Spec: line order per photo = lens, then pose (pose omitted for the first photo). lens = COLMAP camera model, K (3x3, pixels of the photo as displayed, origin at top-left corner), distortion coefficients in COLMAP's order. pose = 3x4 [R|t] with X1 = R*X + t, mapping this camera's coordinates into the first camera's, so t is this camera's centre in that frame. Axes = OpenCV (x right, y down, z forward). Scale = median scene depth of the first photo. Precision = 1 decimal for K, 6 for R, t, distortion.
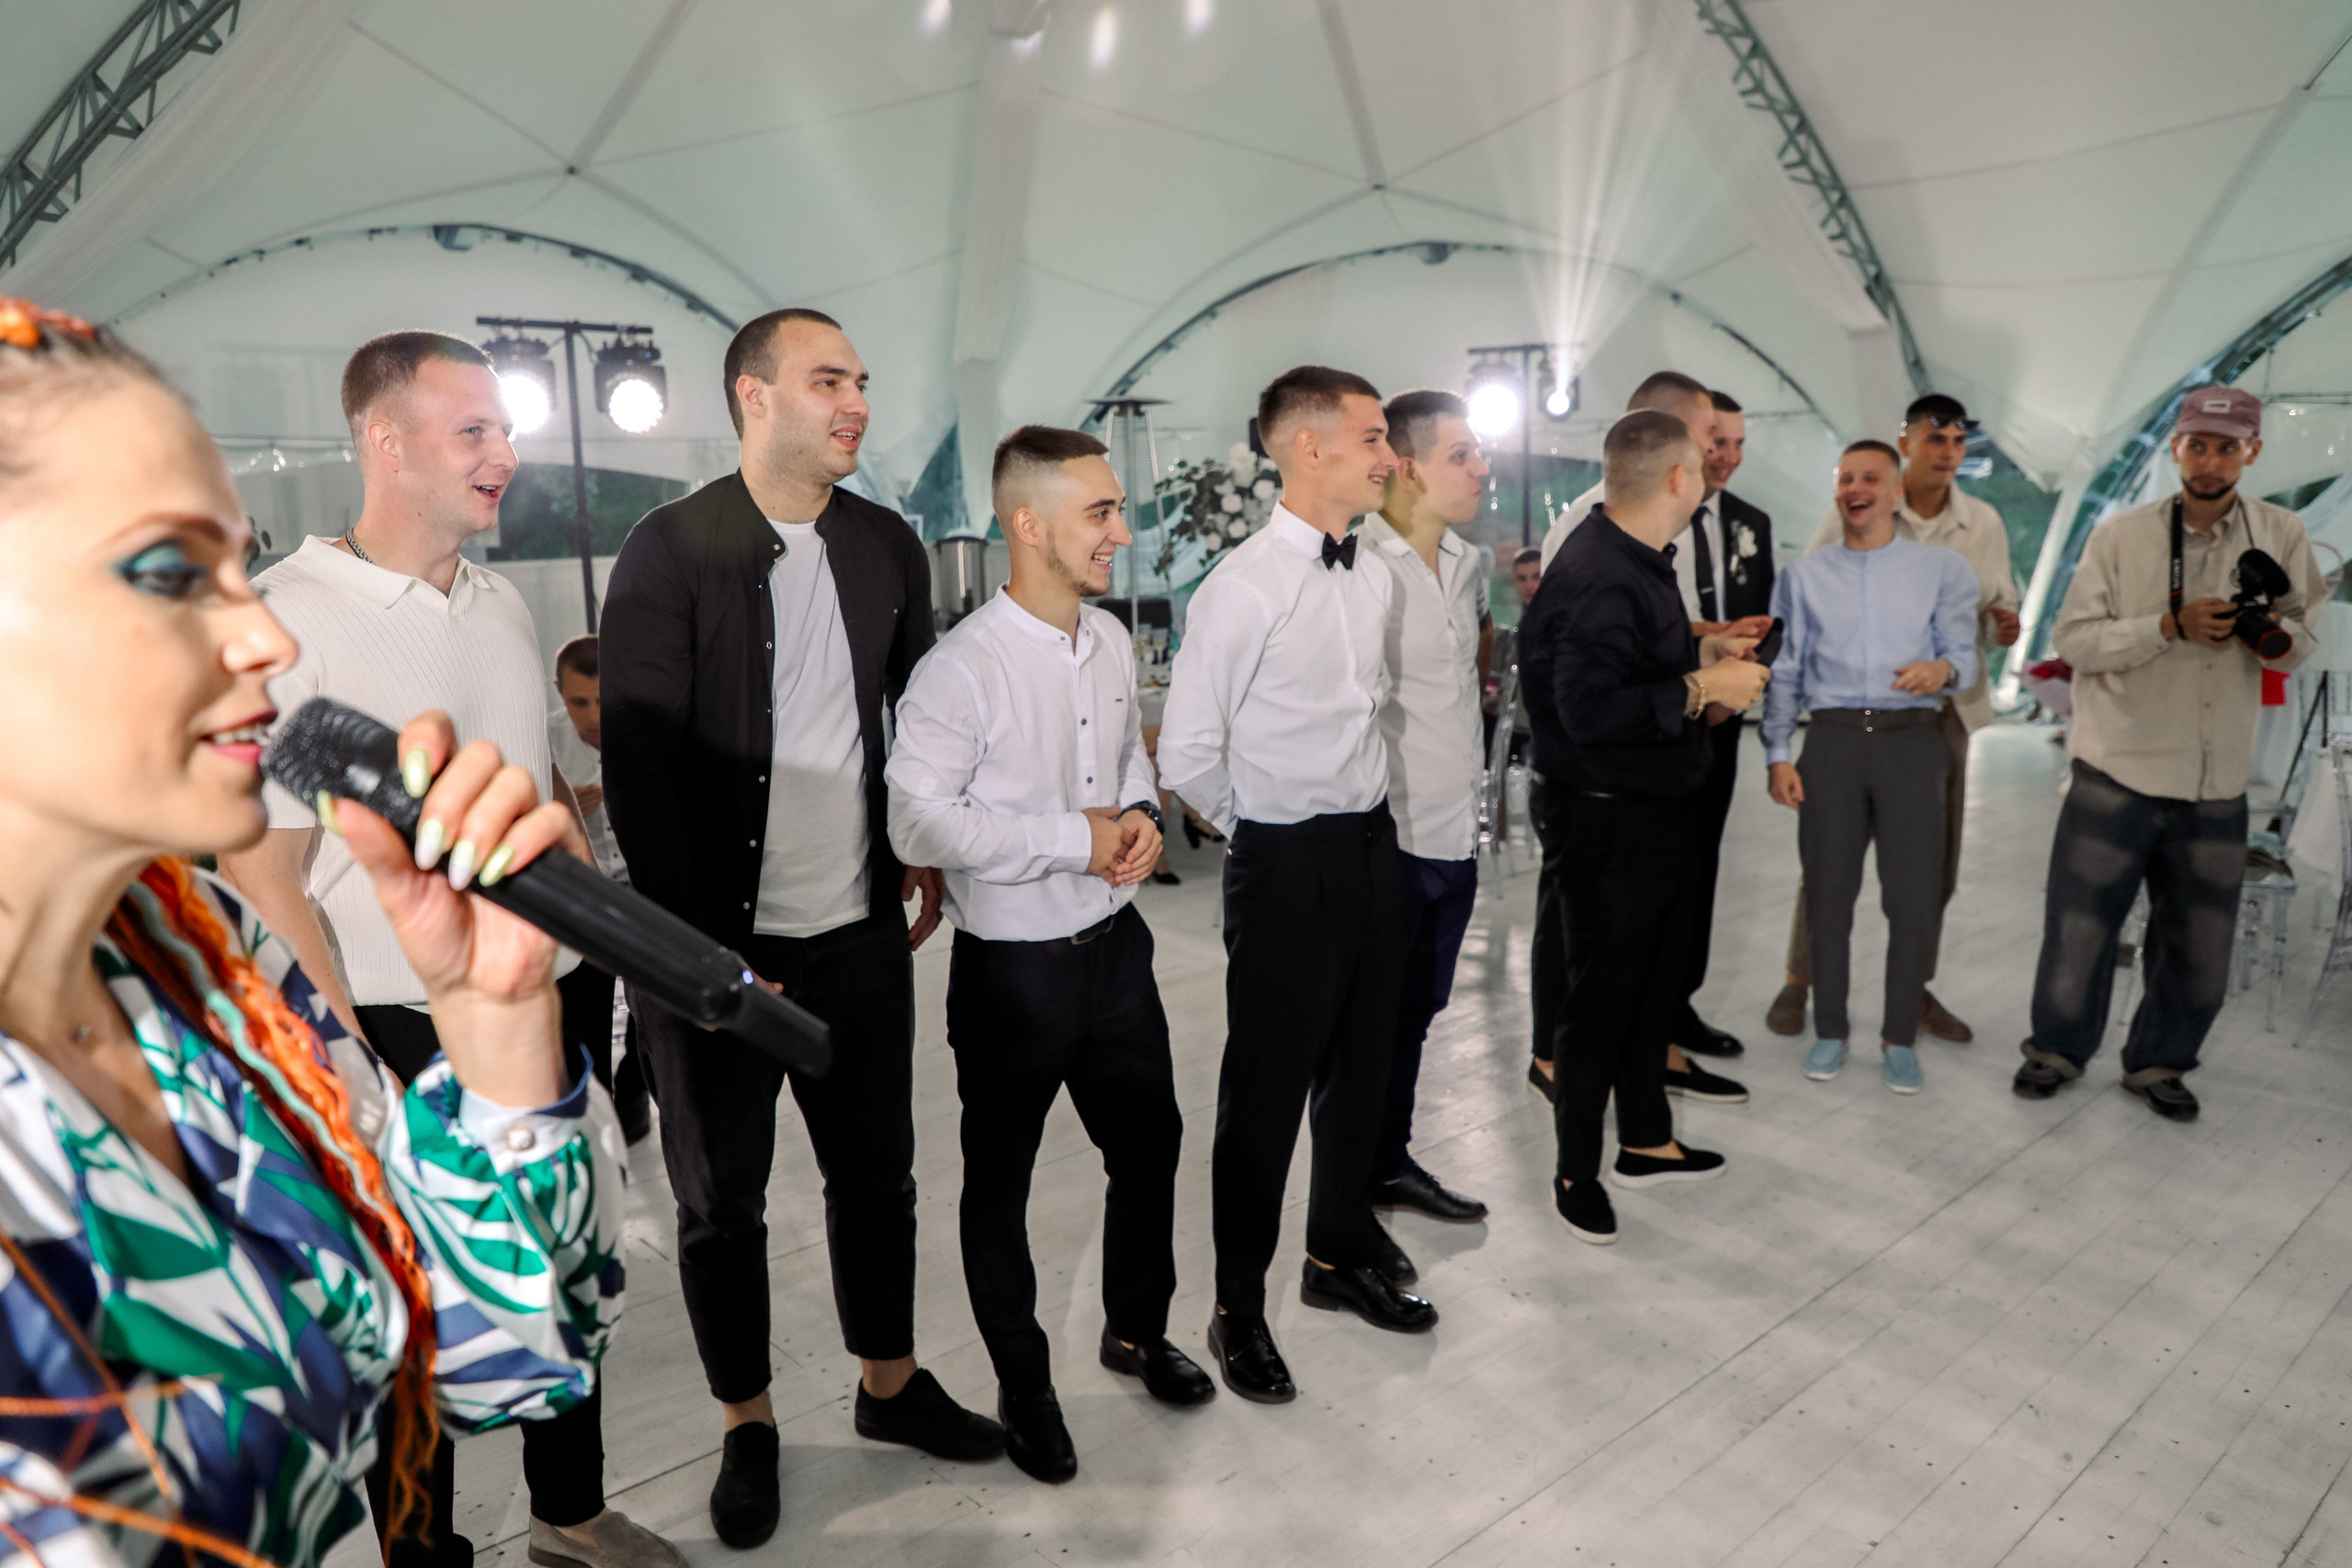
lens RADIAL K [[1647.6, 0, 1162.6], [0, 1647.6, 790.7], [0, 0, 1]] dist [-0.070559, 0.045513]
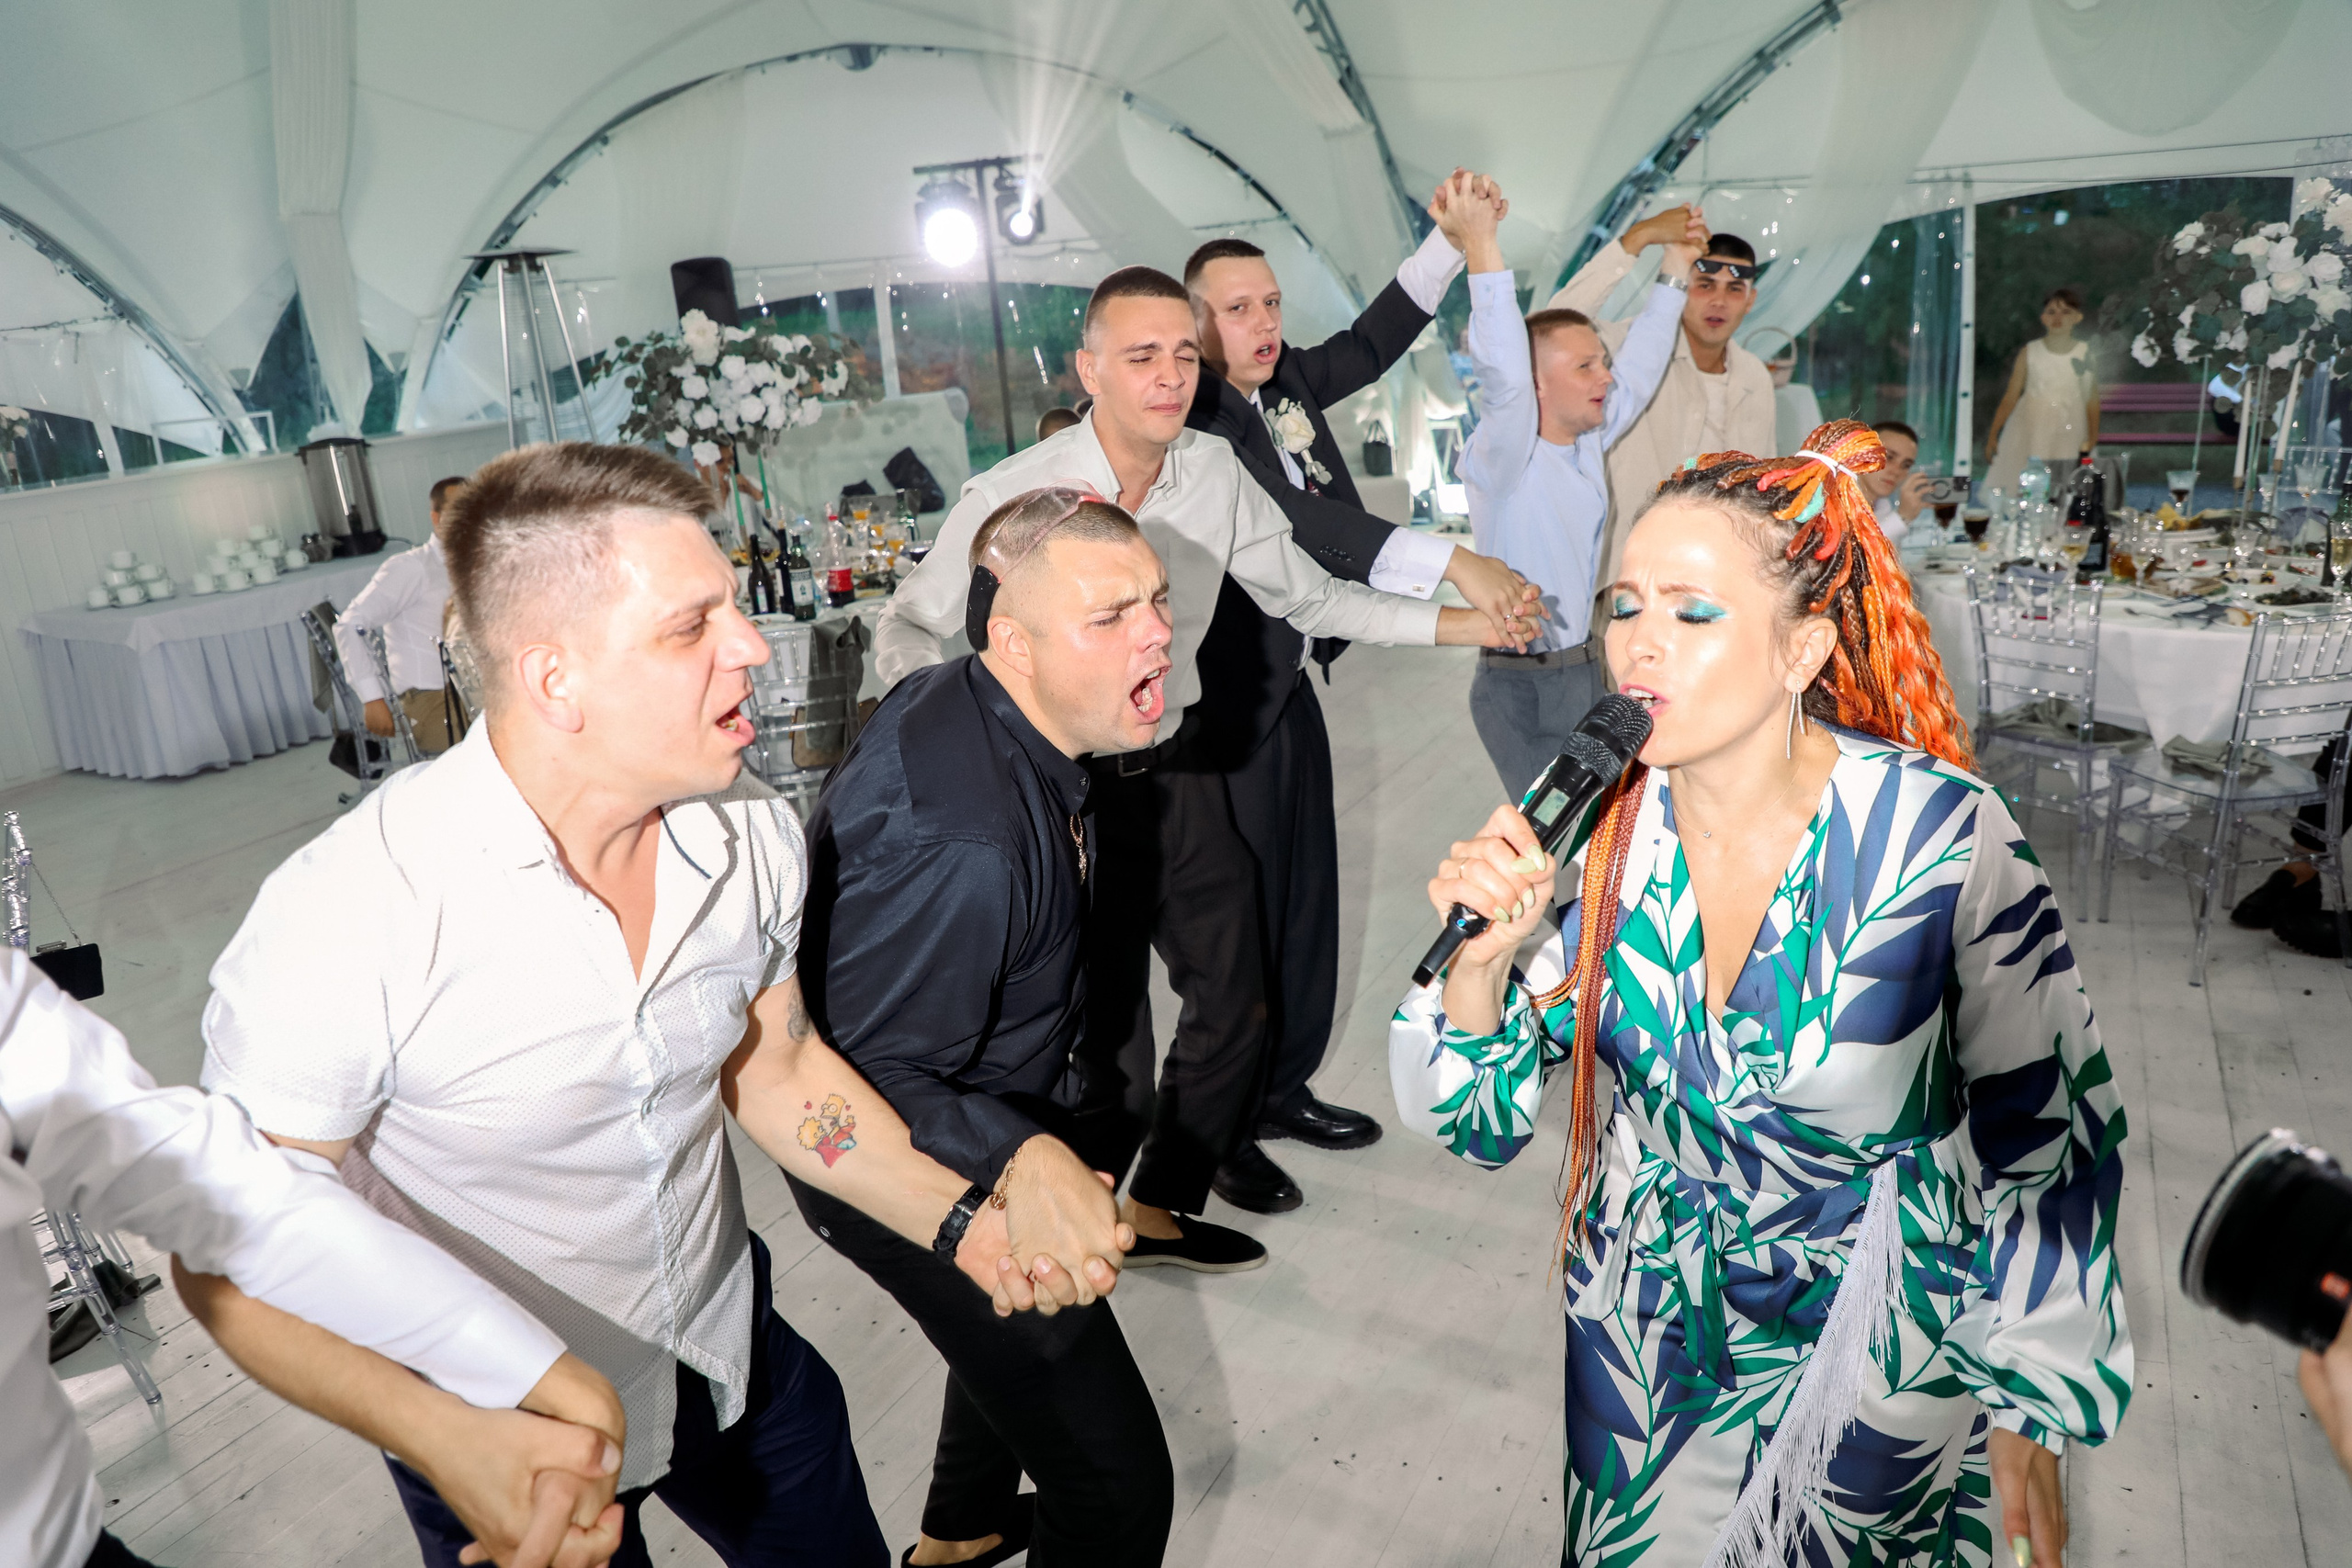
lens RADIAL K [[1647.6, 0, 1174.3], [0, 1647.6, 785.8], [0, 0, 1]] dist [-0.070559, 0.045513]
pose [[0.933450, -0.158950, 0.321568, -0.020035], [0.123471, 0.984058, 0.128005, -0.040208], [-0.336787, -0.079782, 0.938195, 0.108748]]
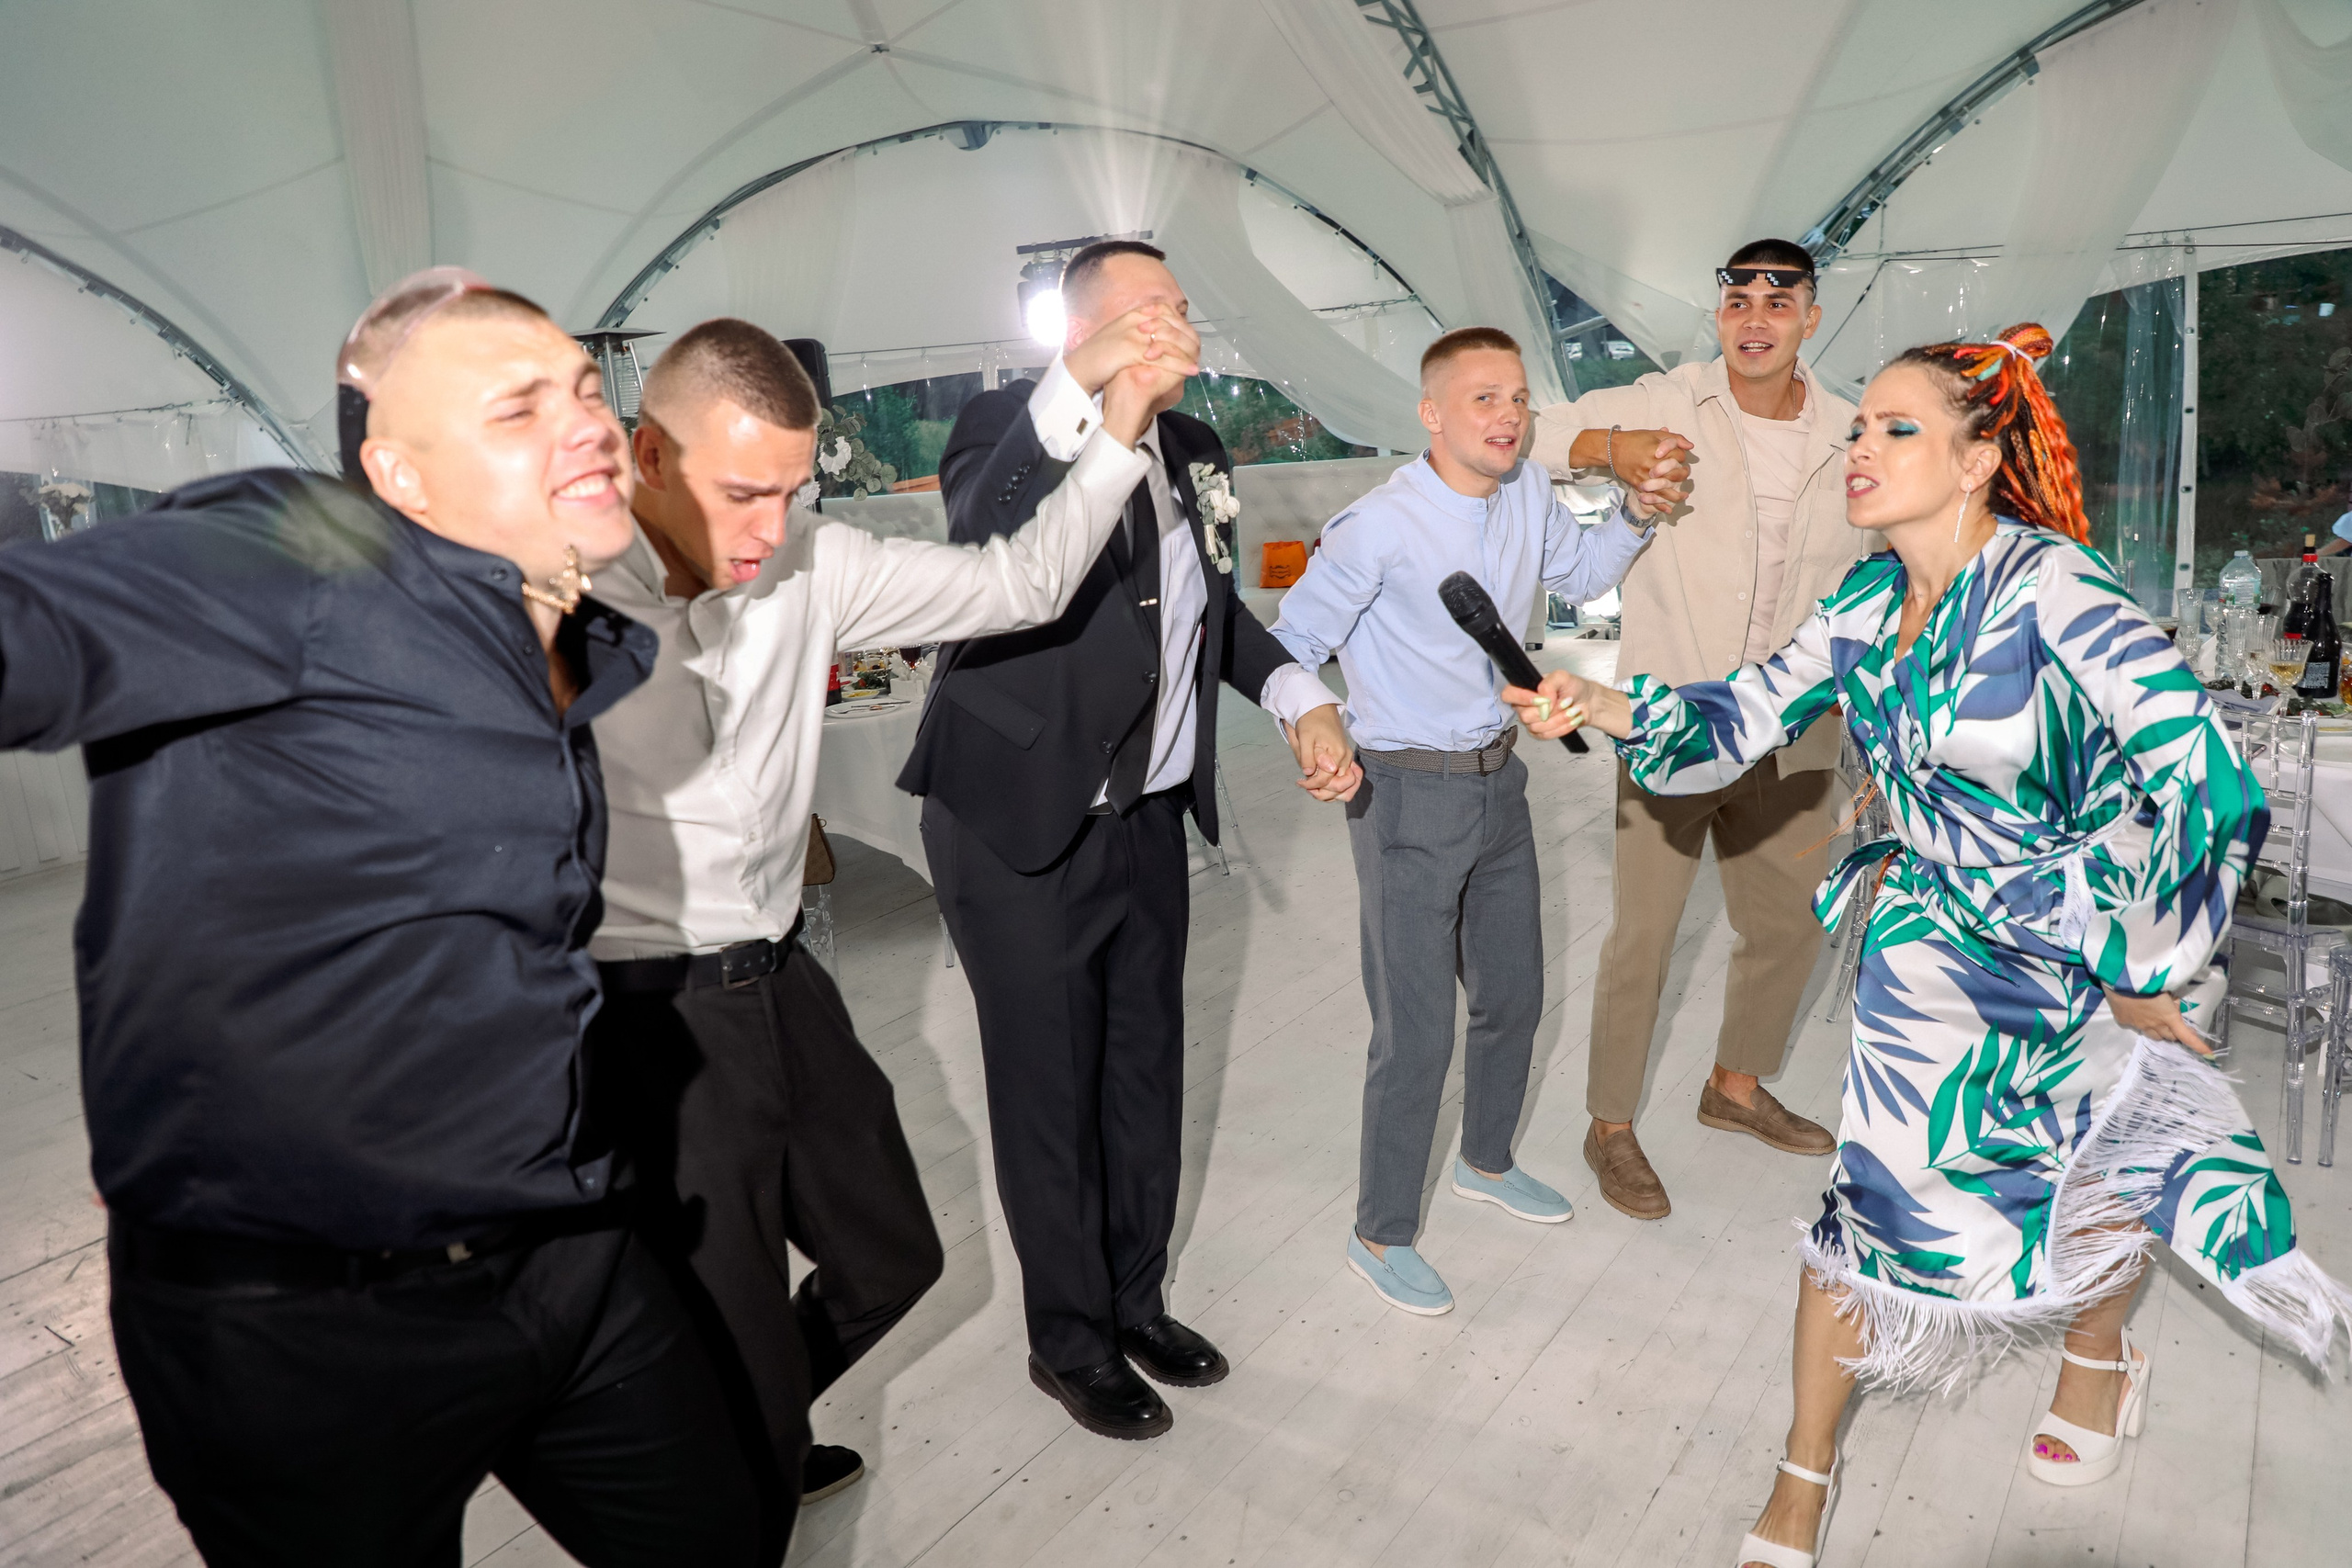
lens RADIAL K [[1647.6, 0, 1180.8], [0, 1647.6, 782.9], [0, 0, 1]] dist [-0.070559, 0.045513]
pose [[0.970584, -0.111925, 0.213164, 0.063358], [0.102949, 0.993285, 0.052789, -0.034785], [-0.217641, -0.029292, 0.975589, 0.166657]]
